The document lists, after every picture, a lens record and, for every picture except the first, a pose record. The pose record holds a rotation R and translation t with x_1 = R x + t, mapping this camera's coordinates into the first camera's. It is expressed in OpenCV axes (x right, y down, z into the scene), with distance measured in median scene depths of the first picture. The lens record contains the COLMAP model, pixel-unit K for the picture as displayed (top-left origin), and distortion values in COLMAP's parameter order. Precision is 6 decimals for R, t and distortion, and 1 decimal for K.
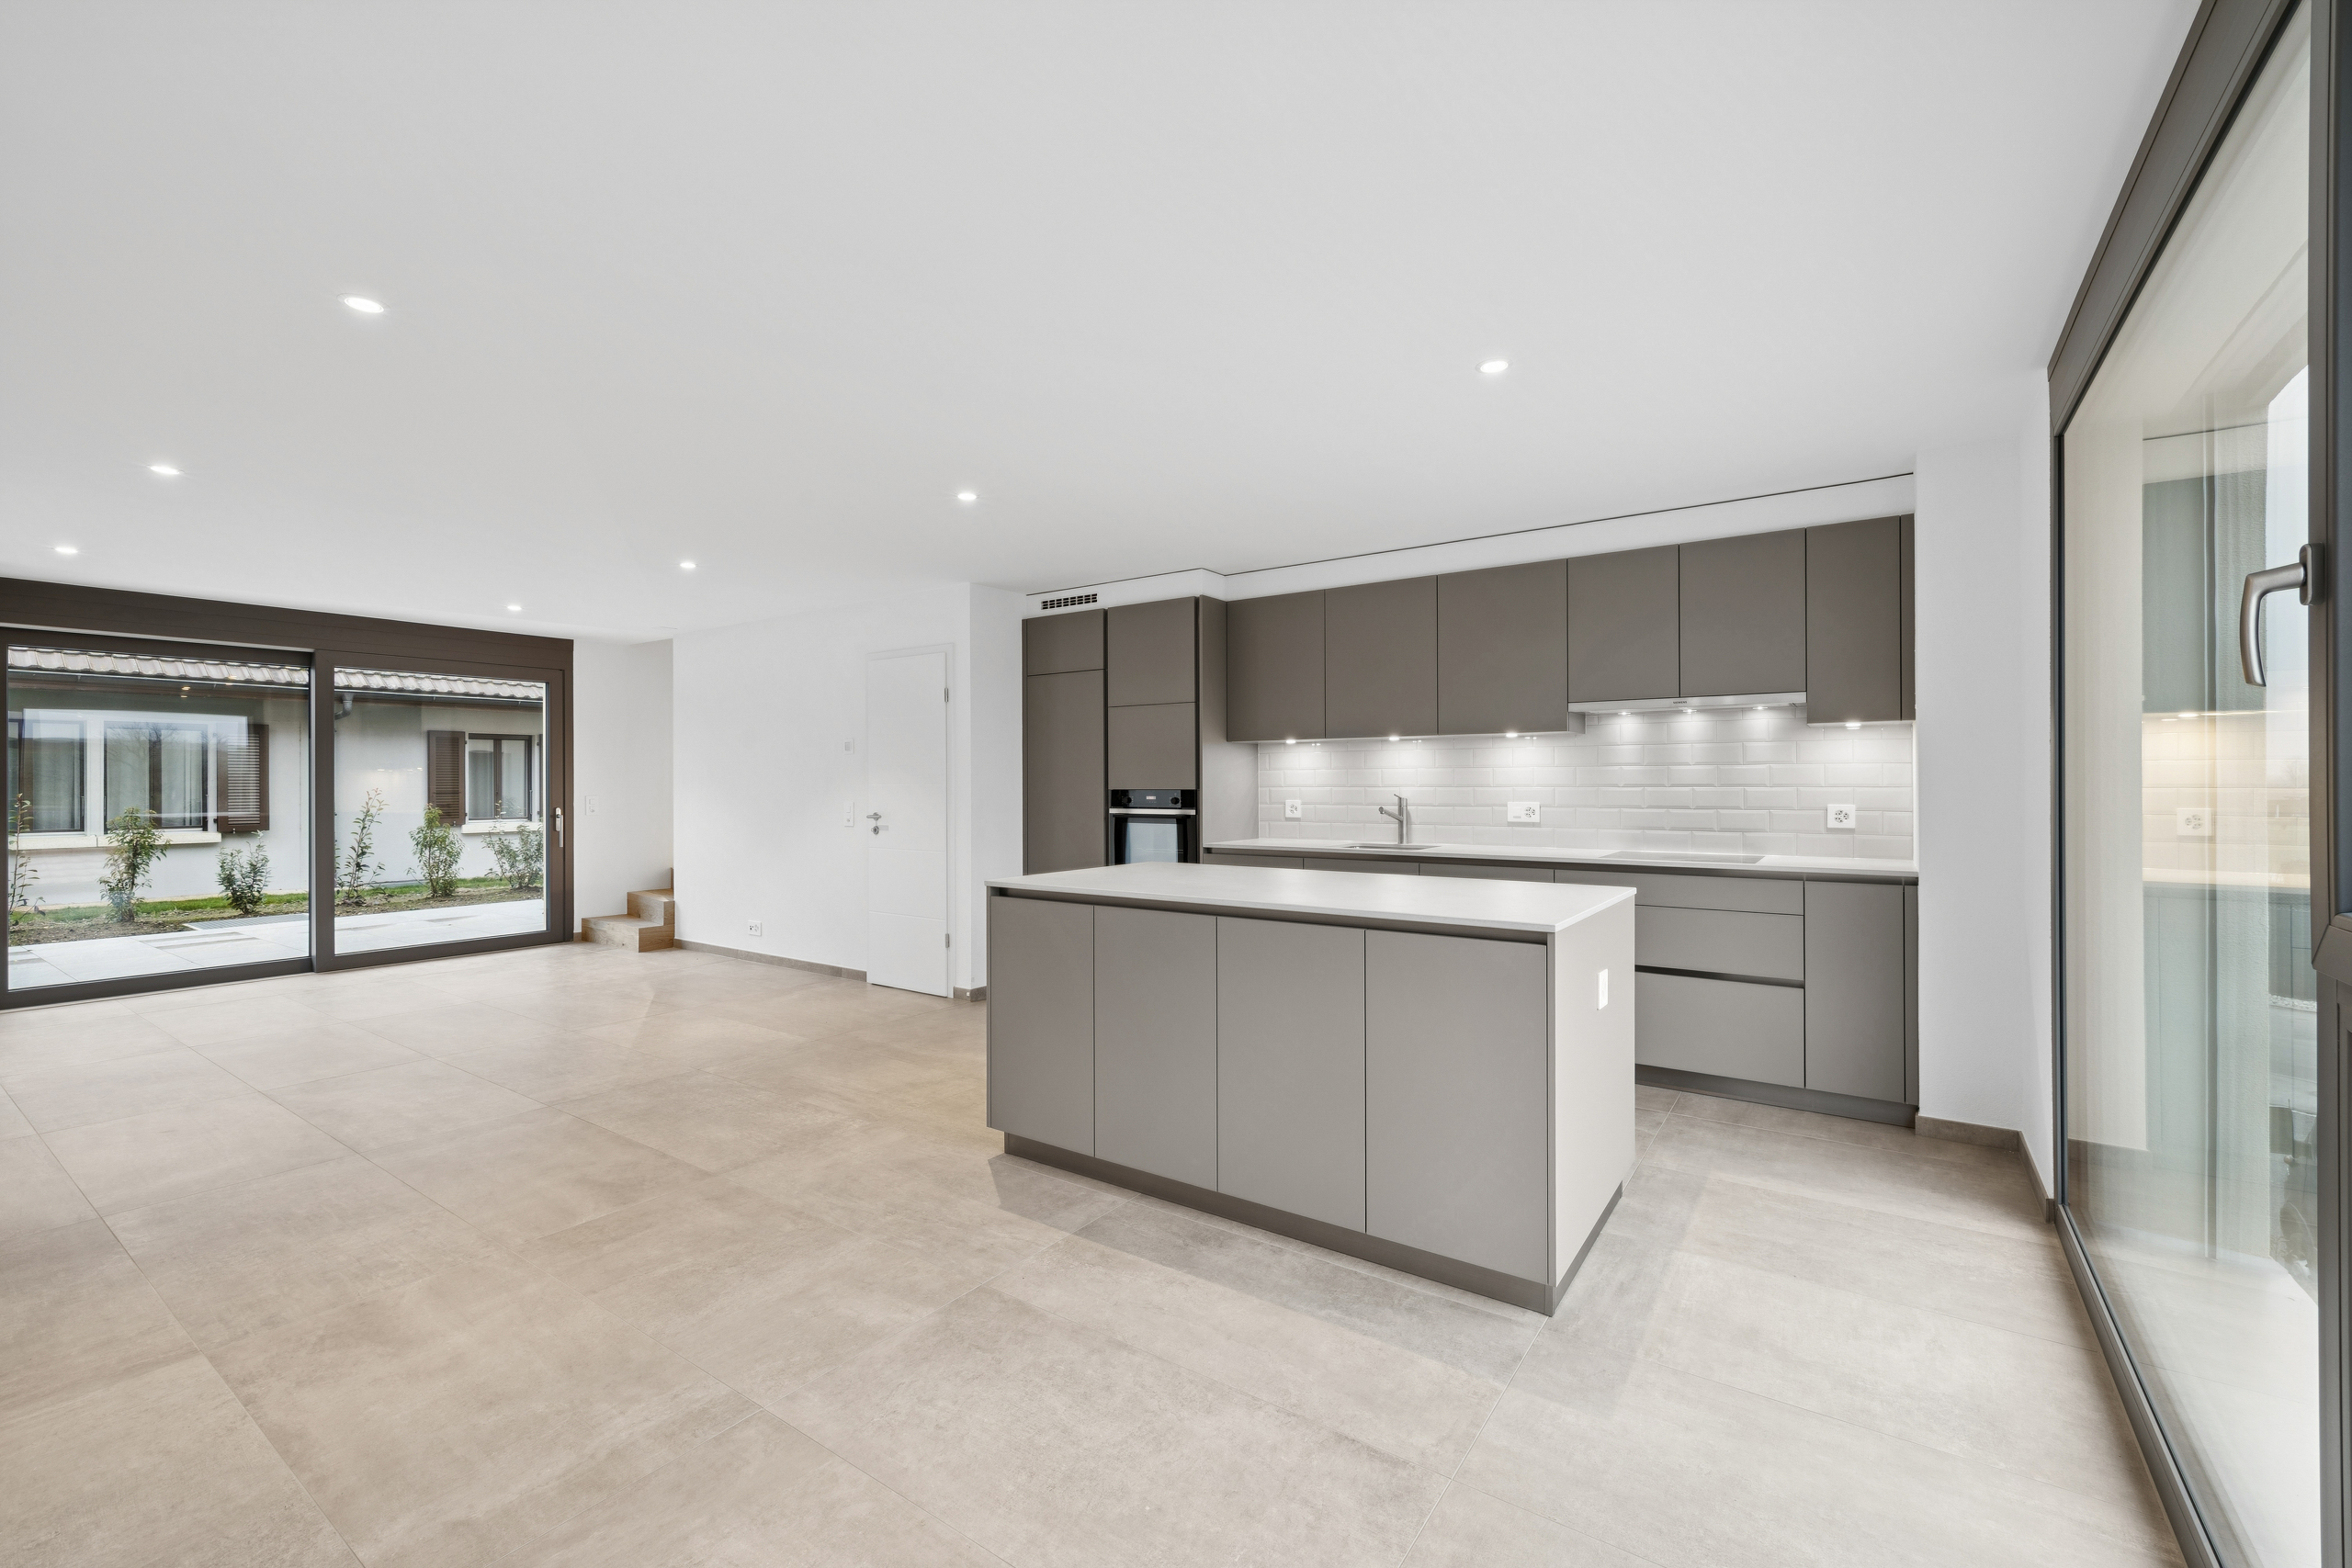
lens RADIAL K [[984.8, 0, 1167.5], [0, 984.8, 786.4], [0, 0, 1]] dist [0.002808, -0.000484]
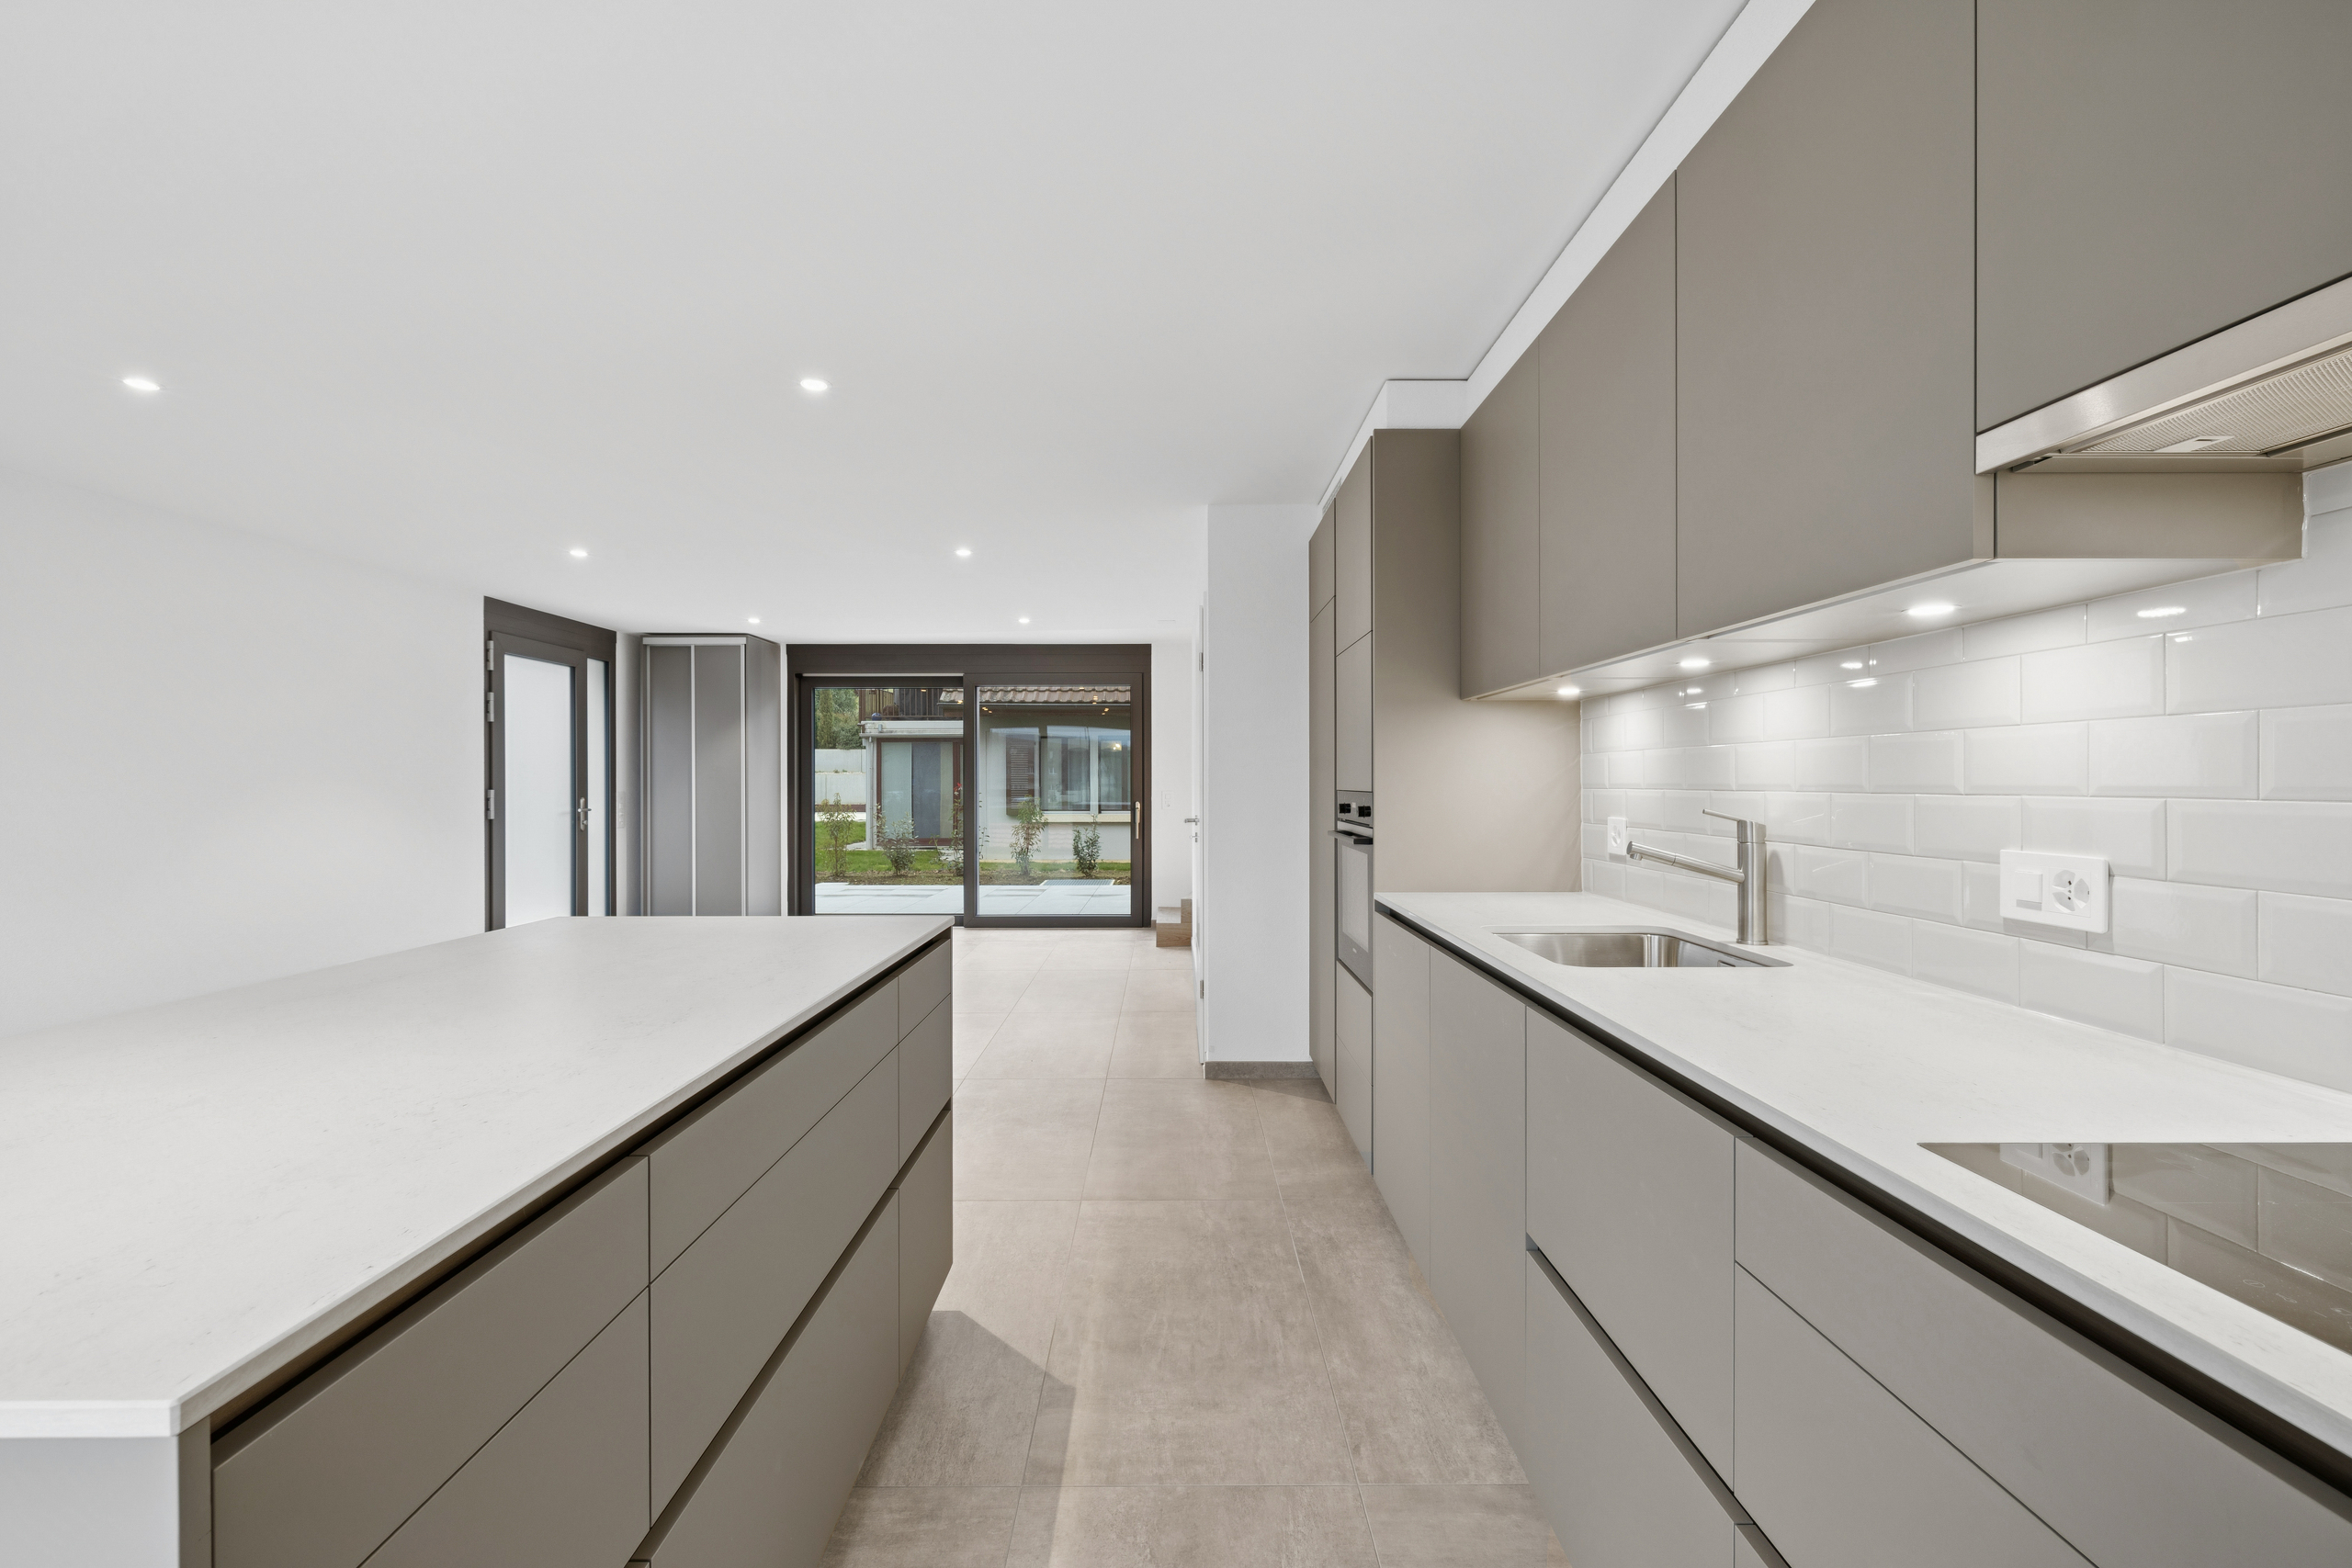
lens RADIAL K [[984.8, 0, 1173.2], [0, 984.8, 784.0], [0, 0, 1]] dist [0.002808, -0.000484]
pose [[0.583582, 0.003963, -0.812044, 0.405254], [-0.000887, 0.999991, 0.004243, -0.003305], [0.812054, -0.001756, 0.583580, 0.595322]]
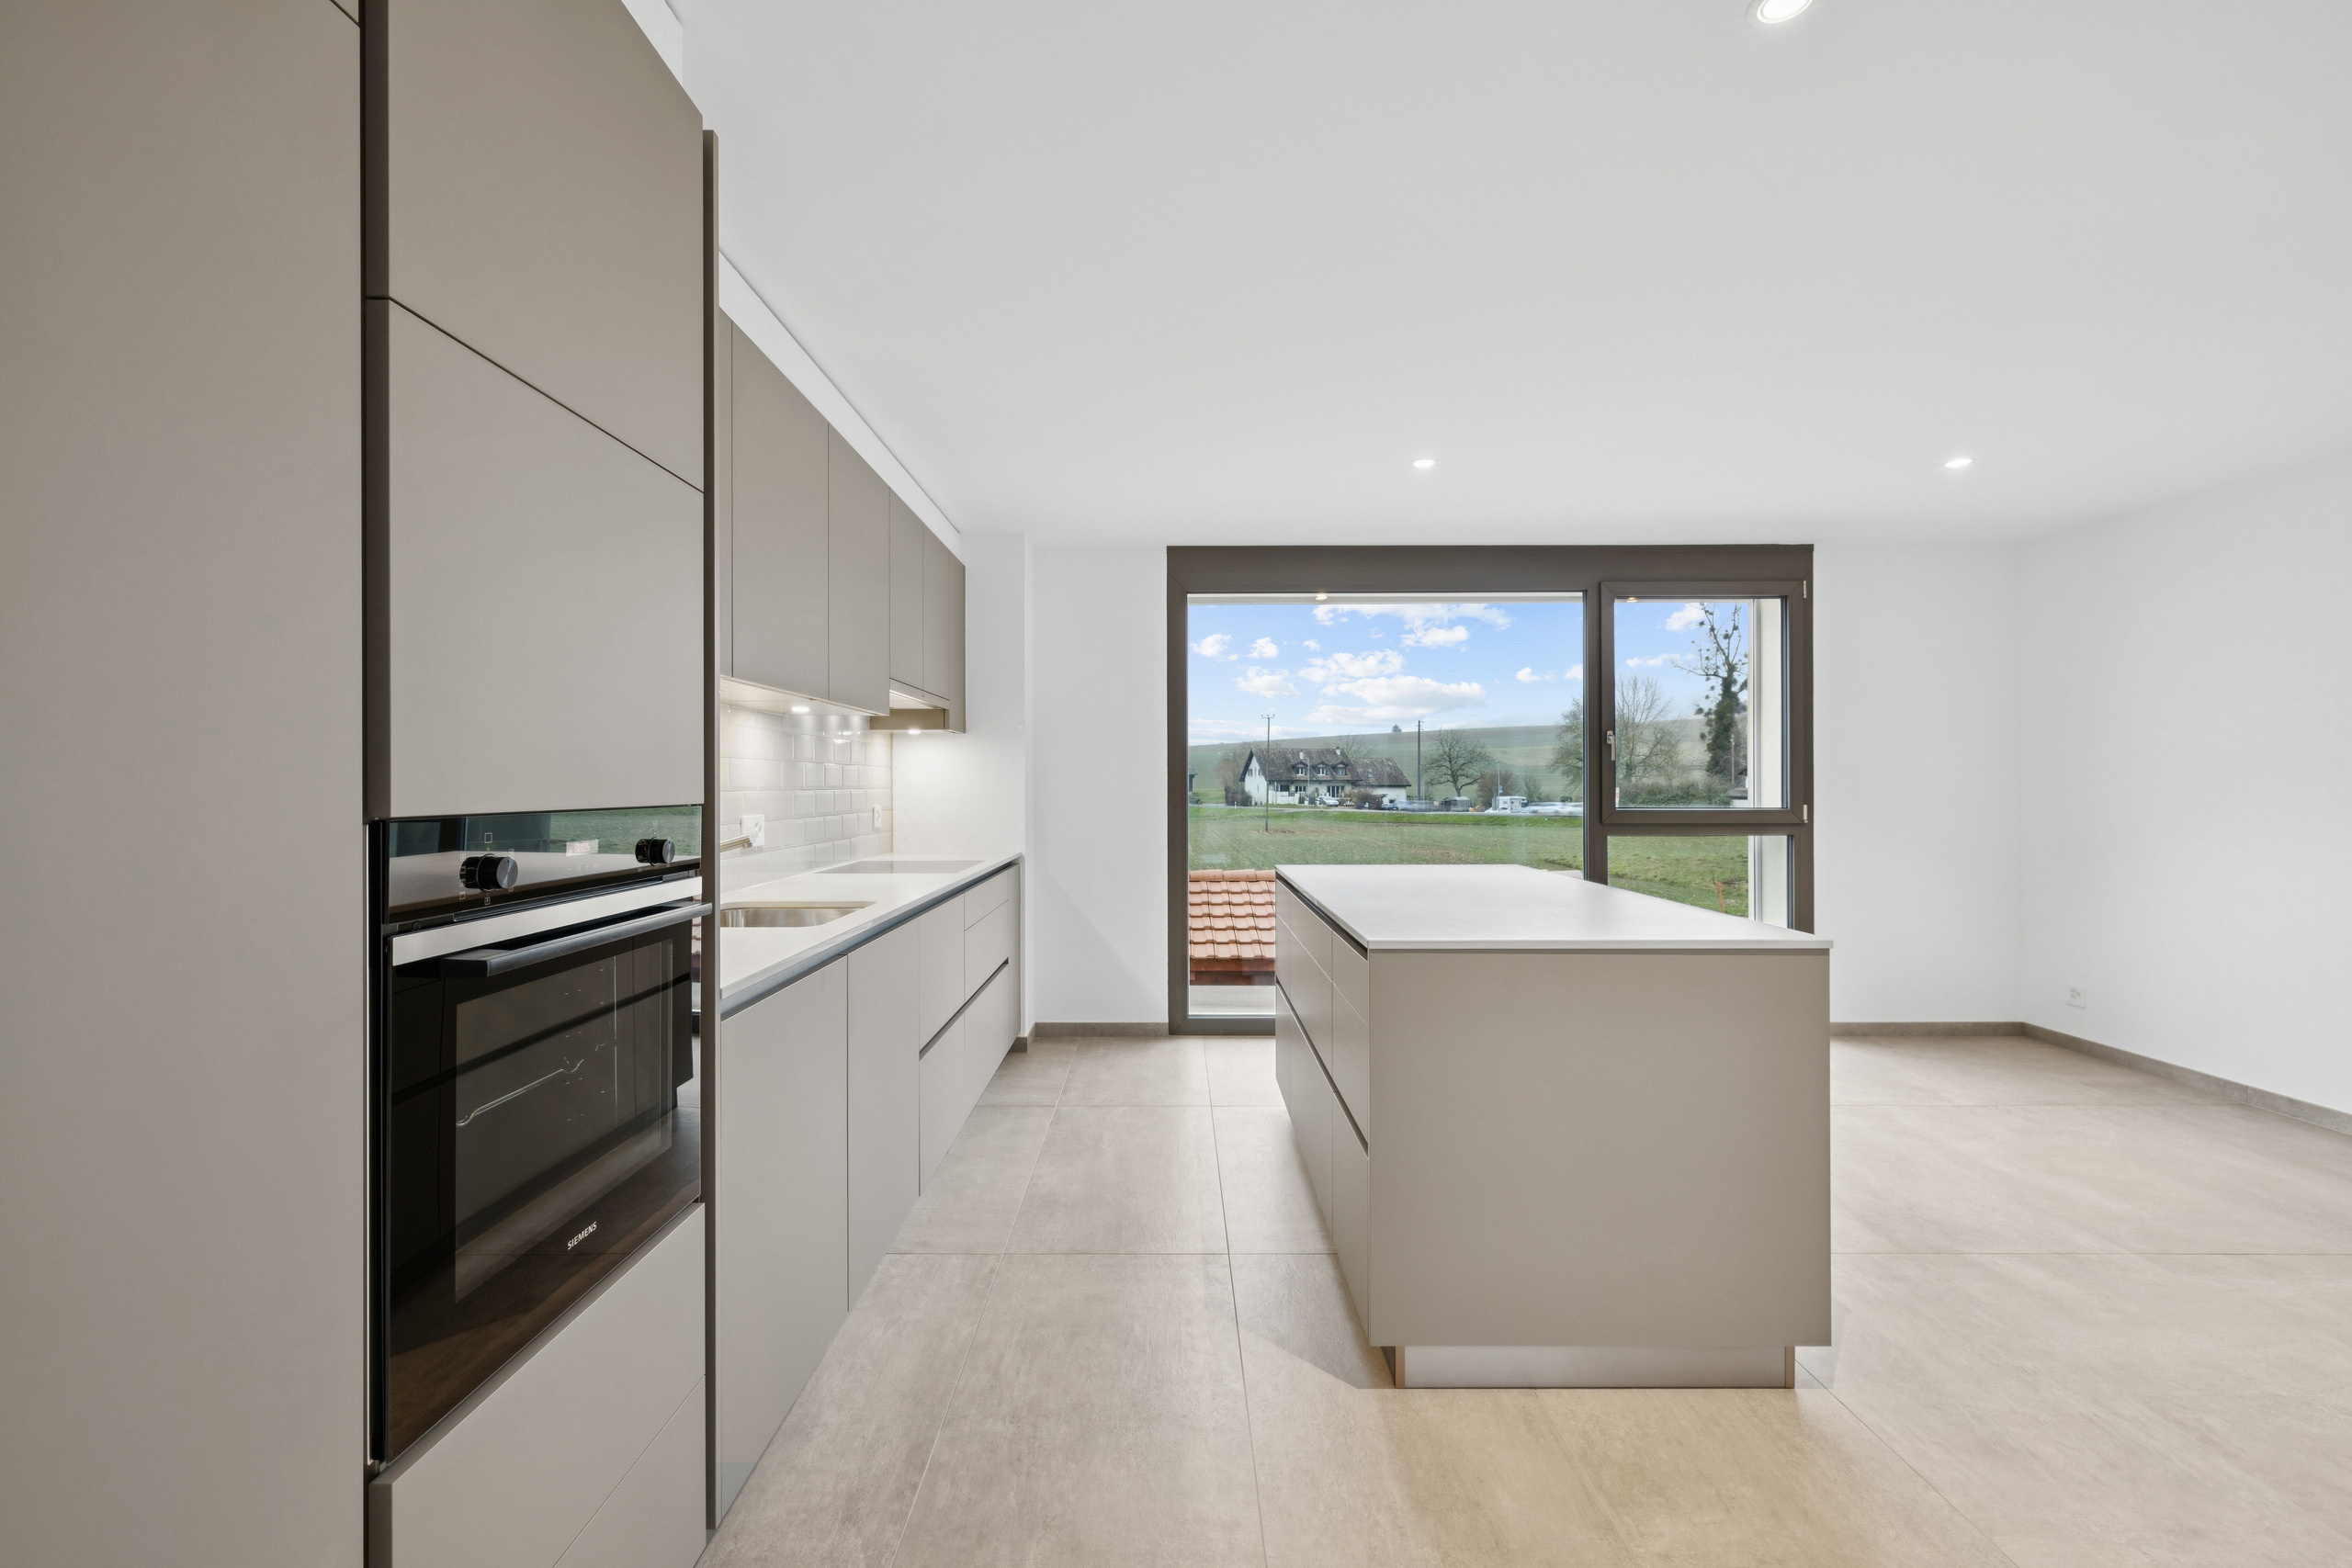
lens RADIAL K [[984.8, 0, 1173.6], [0, 984.8, 784.0], [0, 0, 1]] dist [0.002808, -0.000484]
pose [[-0.581062, 0.002543, 0.813855, -0.278260], [0.005693, 0.999983, 0.000941, -0.001848], [-0.813839, 0.005180, -0.581067, 1.054861]]
